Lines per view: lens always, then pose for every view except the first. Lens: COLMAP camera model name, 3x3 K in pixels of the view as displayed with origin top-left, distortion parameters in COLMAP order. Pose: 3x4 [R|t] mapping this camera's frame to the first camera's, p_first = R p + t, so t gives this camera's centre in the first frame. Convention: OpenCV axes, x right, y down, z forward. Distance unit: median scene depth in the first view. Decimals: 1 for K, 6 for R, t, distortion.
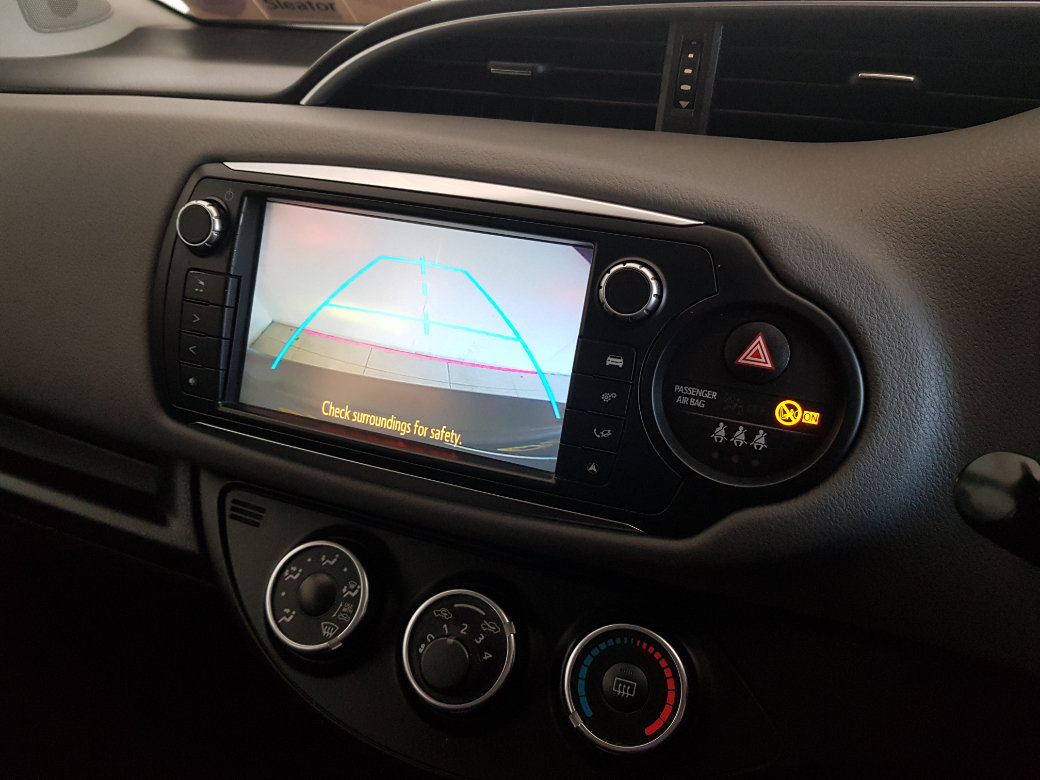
lens RADIAL K [[780.4, 0, 519.3], [0, 780.4, 383.8], [0, 0, 1]] dist [-0.004041, -0.001910]
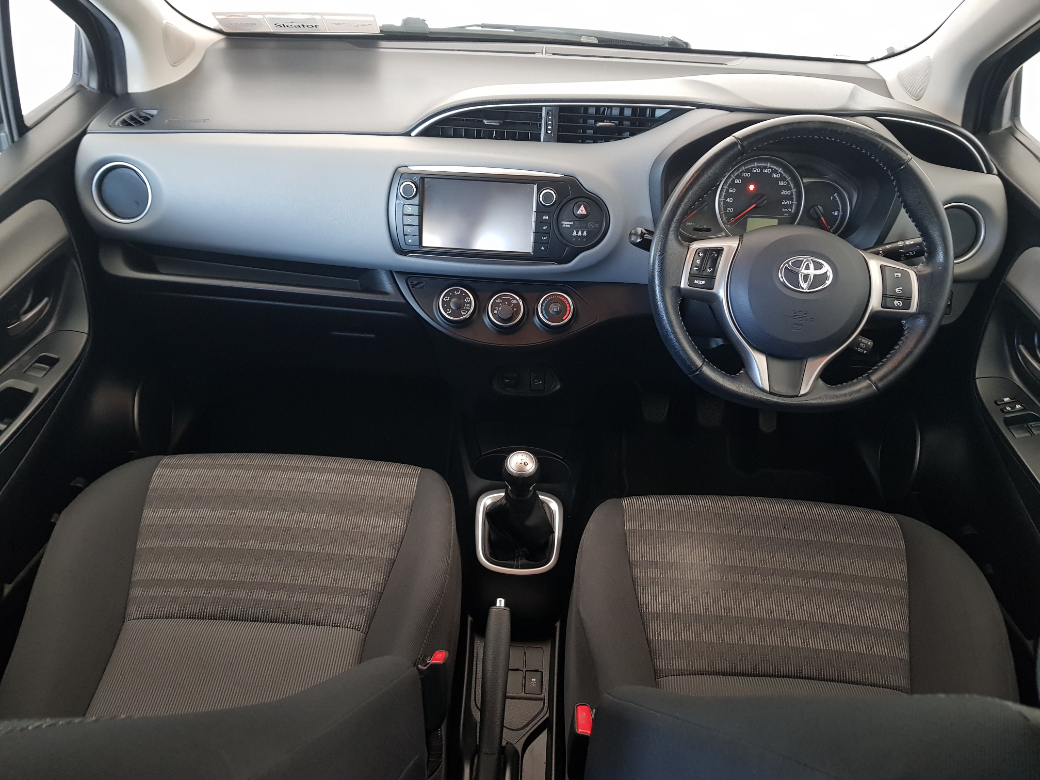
lens RADIAL K [[780.4, 0, 520.8], [0, 780.4, 385.8], [0, 0, 1]] dist [-0.004041, -0.001910]
pose [[0.941457, -0.196222, 0.274146, -1.013050], [0.129212, 0.961085, 0.244172, -0.158279], [-0.311389, -0.194454, 0.930174, -2.228438]]
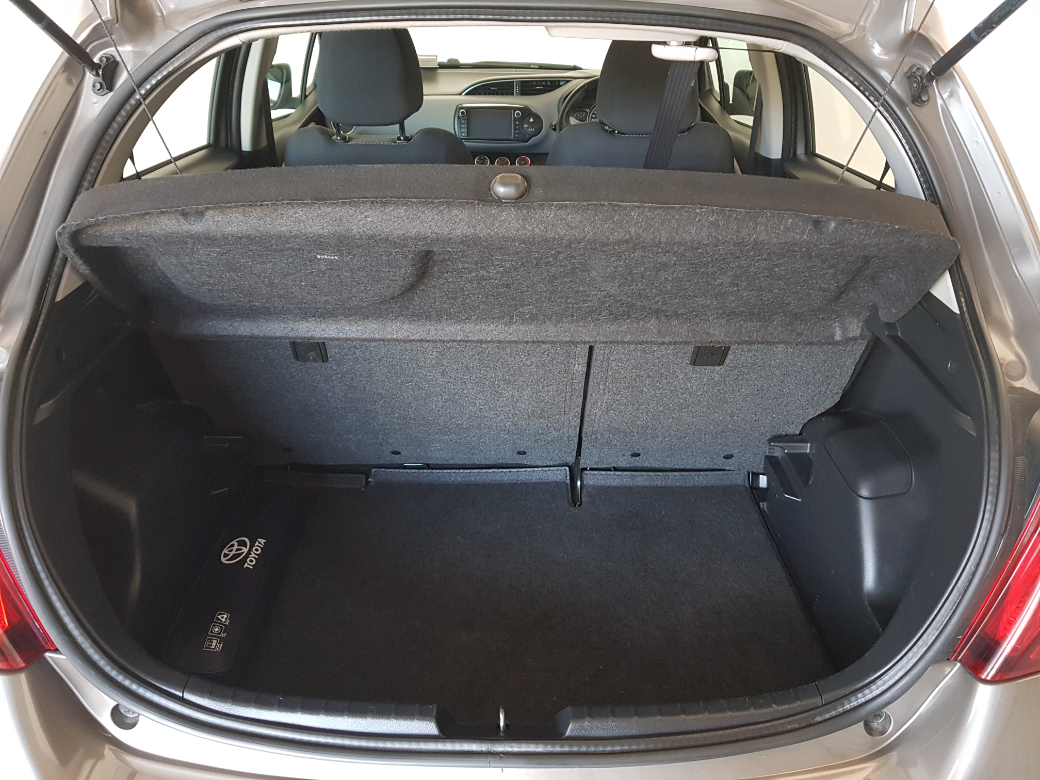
lens RADIAL K [[780.4, 0, 512.4], [0, 780.4, 390.9], [0, 0, 1]] dist [-0.004041, -0.001910]
pose [[0.929948, -0.205935, 0.304611, -2.998226], [0.168142, 0.974923, 0.145786, 1.509524], [-0.326995, -0.084356, 0.941254, -7.005574]]
